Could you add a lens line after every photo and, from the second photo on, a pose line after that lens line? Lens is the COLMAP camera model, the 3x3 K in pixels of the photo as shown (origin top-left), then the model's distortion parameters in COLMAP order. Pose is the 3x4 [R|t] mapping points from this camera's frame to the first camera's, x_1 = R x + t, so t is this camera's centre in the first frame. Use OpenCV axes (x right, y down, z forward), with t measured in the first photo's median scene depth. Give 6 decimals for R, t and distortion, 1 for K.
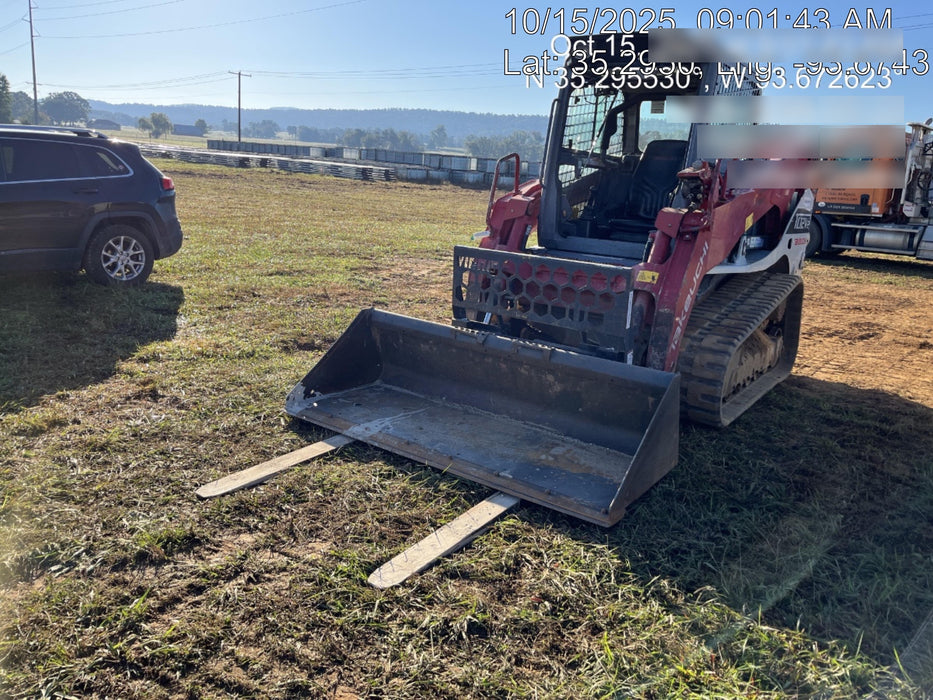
lens RADIAL K [[693.1, 0, 466.5], [0, 693.1, 350.0], [0, 0, 1]] dist [-0.000949, -0.000923]
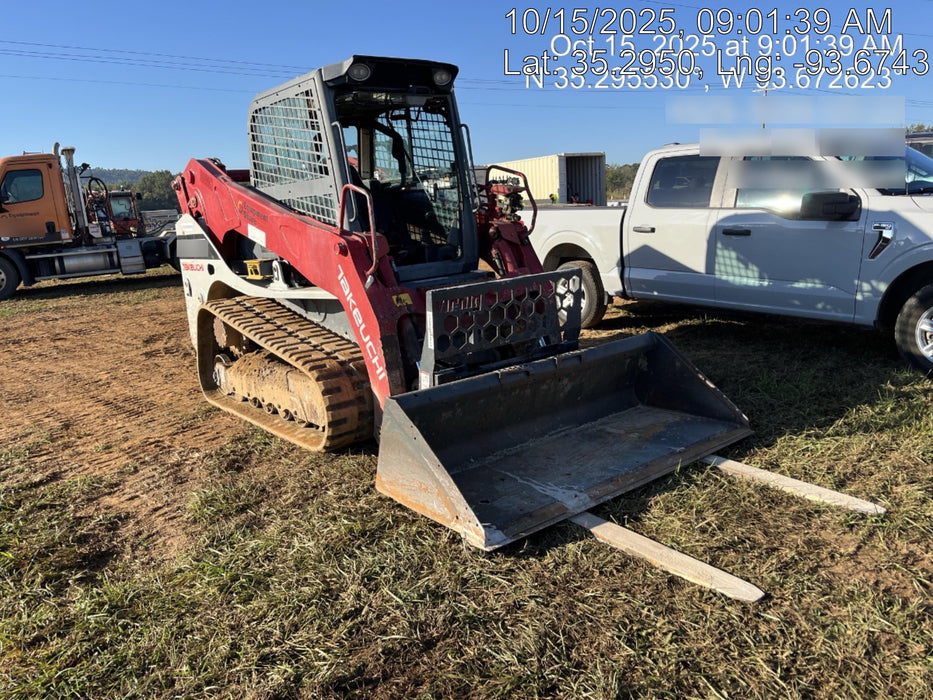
lens RADIAL K [[693.1, 0, 466.5], [0, 693.1, 350.0], [0, 0, 1]] dist [-0.000949, -0.000923]
pose [[0.284173, -0.275621, 0.918302, -0.941007], [0.306597, 0.933620, 0.185341, -0.265443], [-0.908429, 0.228880, 0.349815, 0.776196]]
